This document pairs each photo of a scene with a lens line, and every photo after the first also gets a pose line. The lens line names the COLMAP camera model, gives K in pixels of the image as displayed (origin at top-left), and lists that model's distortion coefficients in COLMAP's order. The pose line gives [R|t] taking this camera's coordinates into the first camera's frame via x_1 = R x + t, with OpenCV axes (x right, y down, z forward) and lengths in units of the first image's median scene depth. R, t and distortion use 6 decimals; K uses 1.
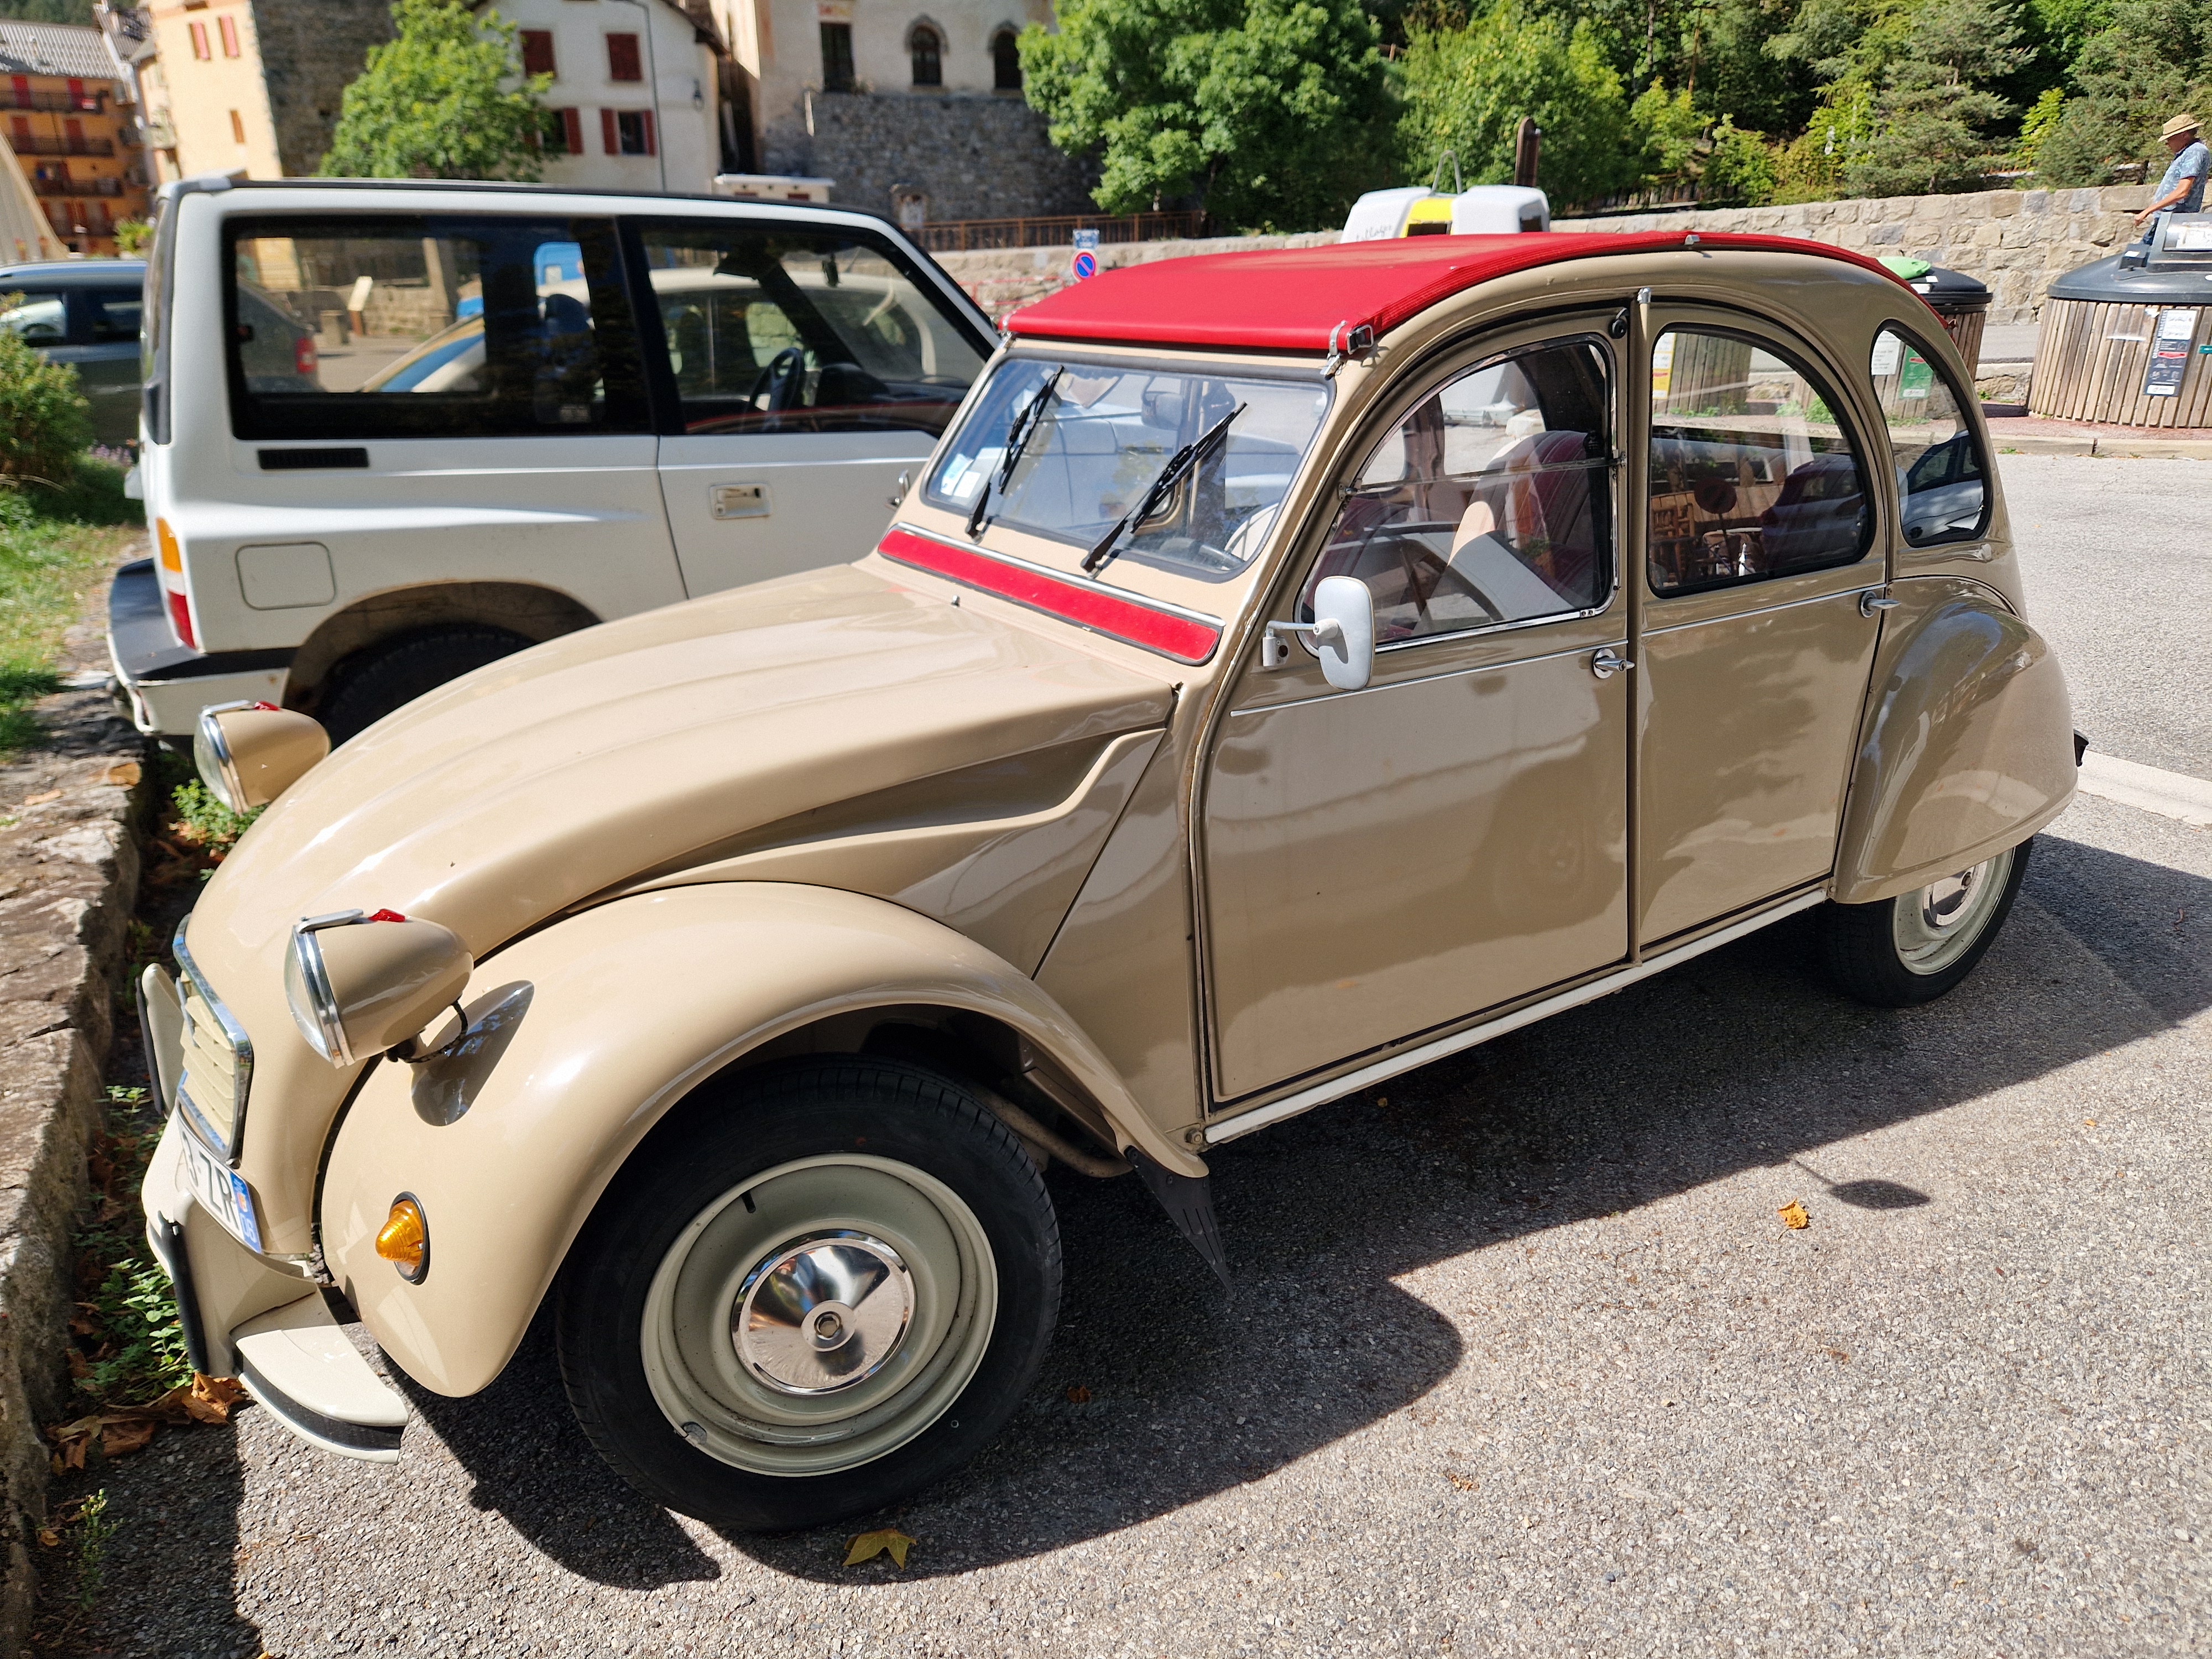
lens RADIAL K [[1501.4, 0, 1106.0], [0, 1501.4, 829.5], [0, 0, 1]] dist [0.045455, -0.001585]
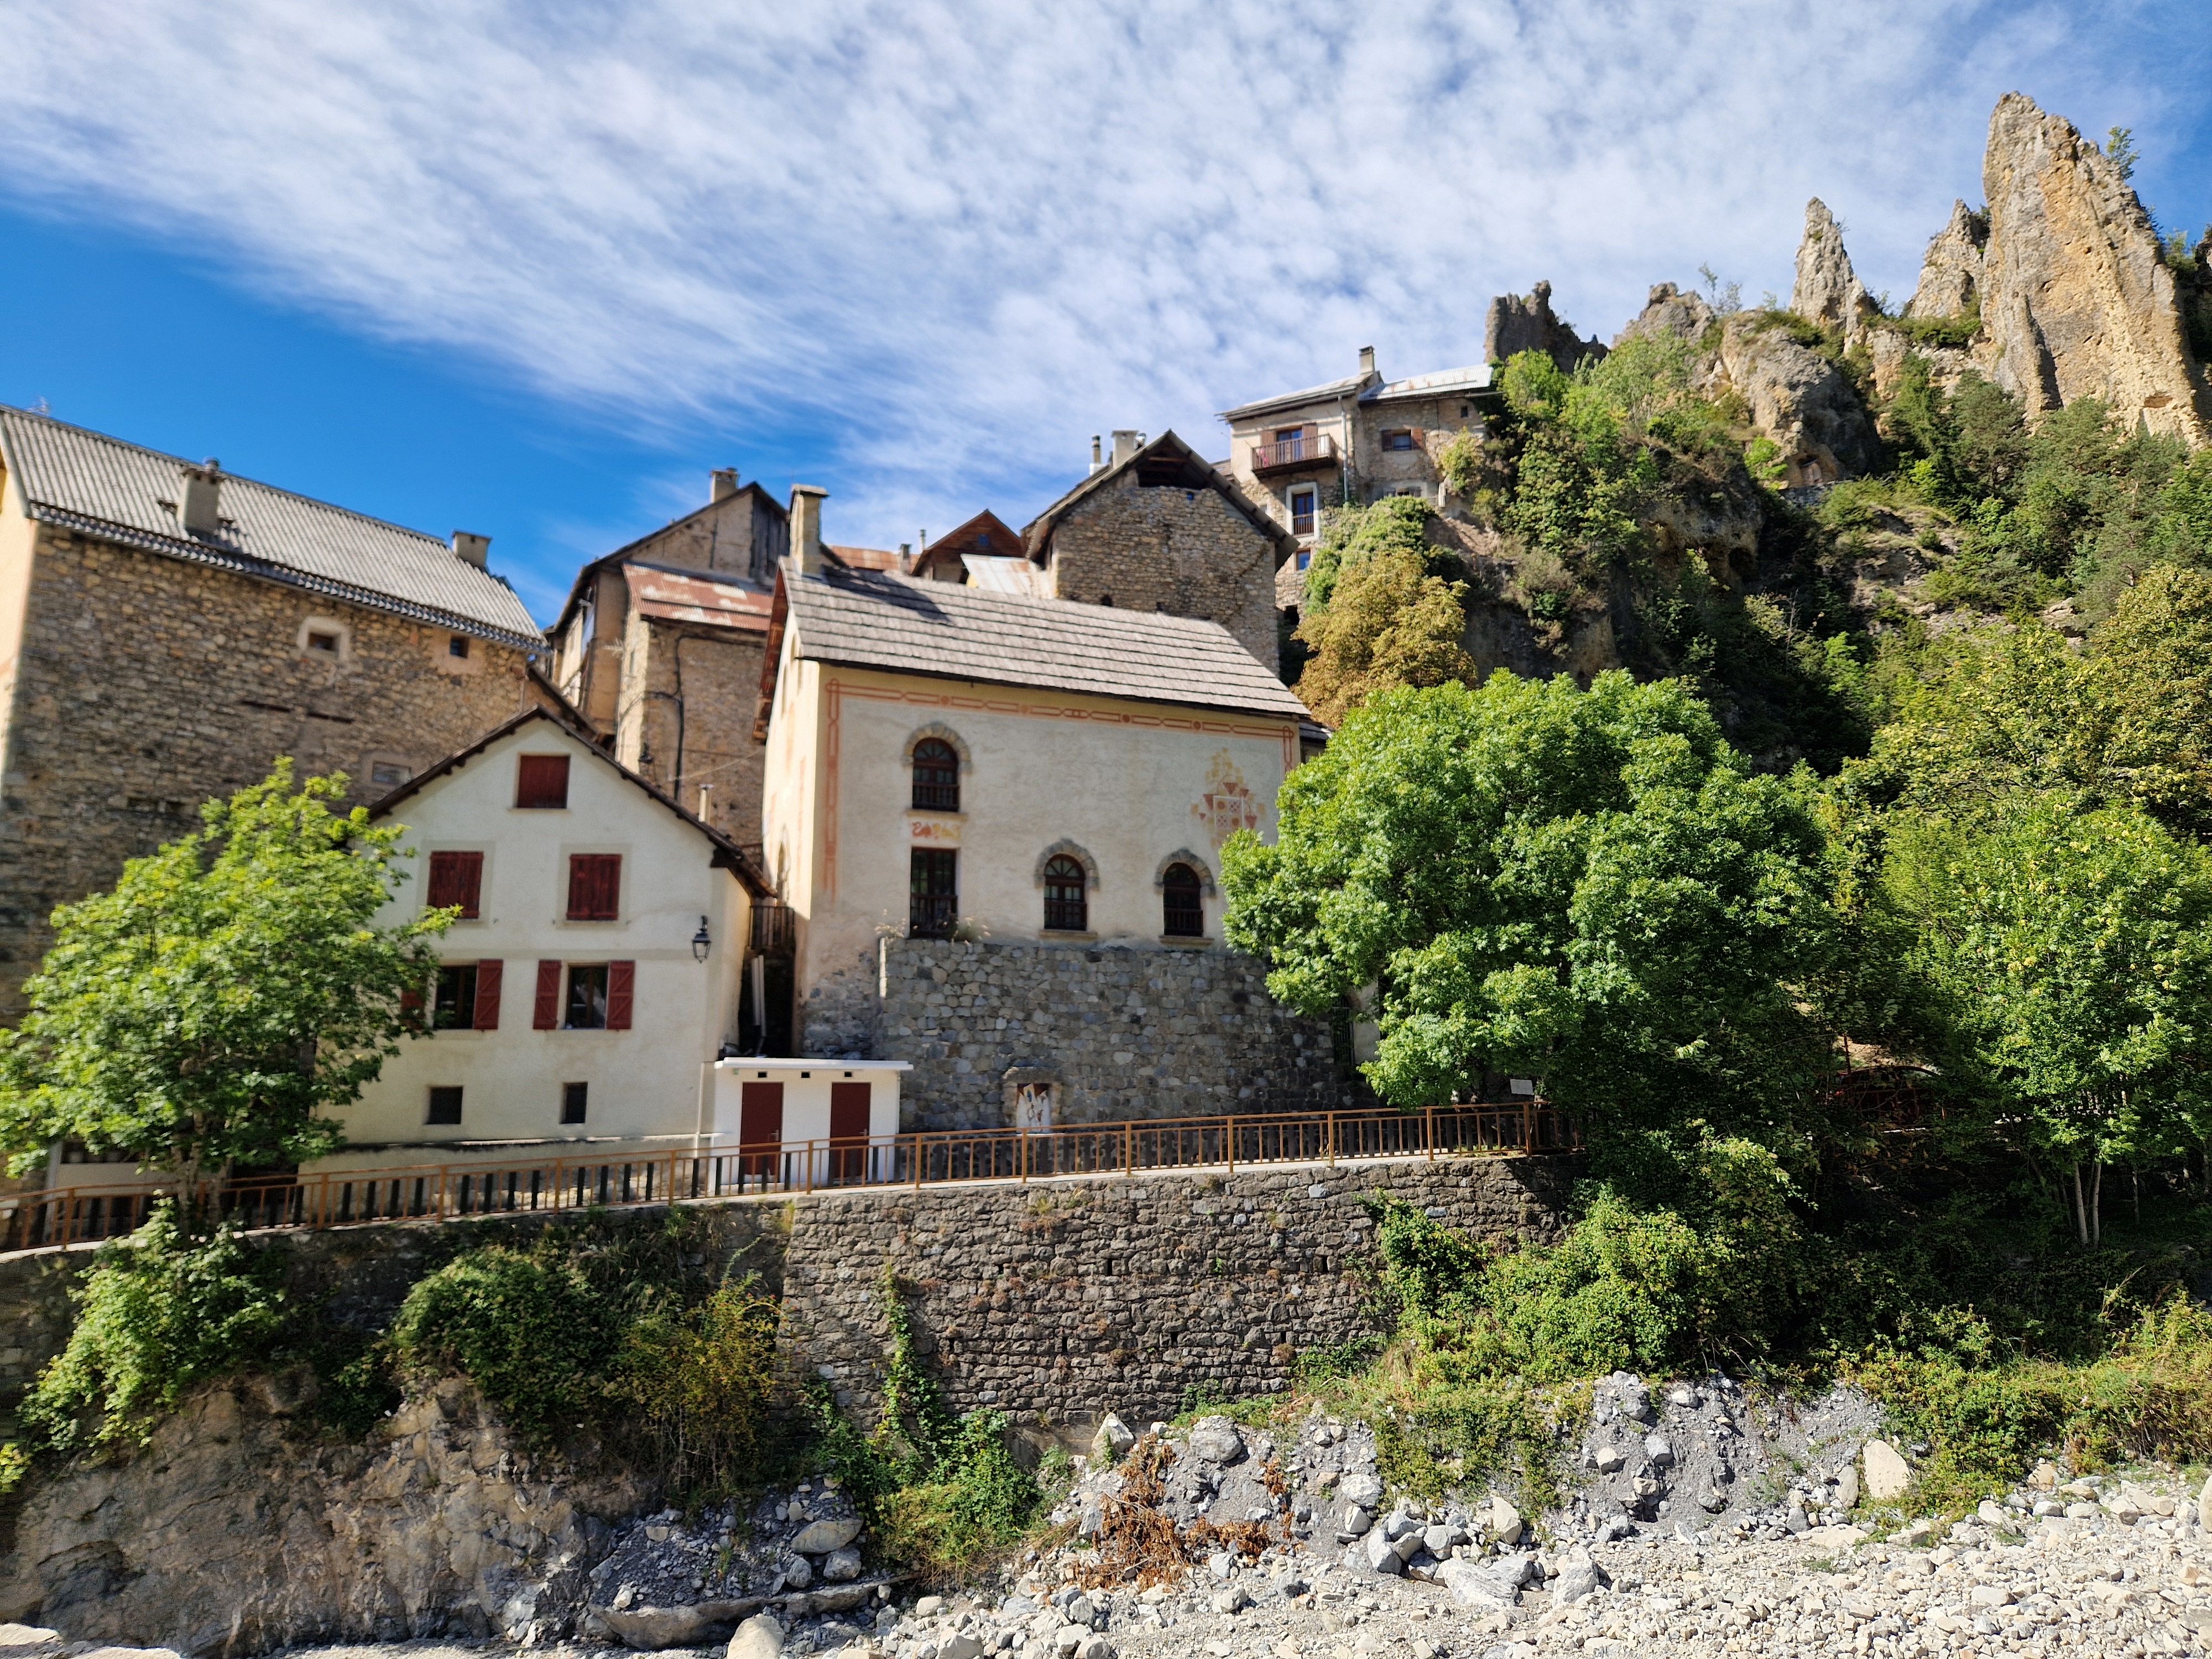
lens RADIAL K [[1501.4, 0, 1106.0], [0, 1501.4, 829.5], [0, 0, 1]] dist [0.045455, -0.001585]
pose [[0.998699, -0.018496, -0.047528, -0.072626], [-0.010263, 0.839975, -0.542529, -0.183204], [0.049957, 0.542310, 0.838692, 0.455354]]
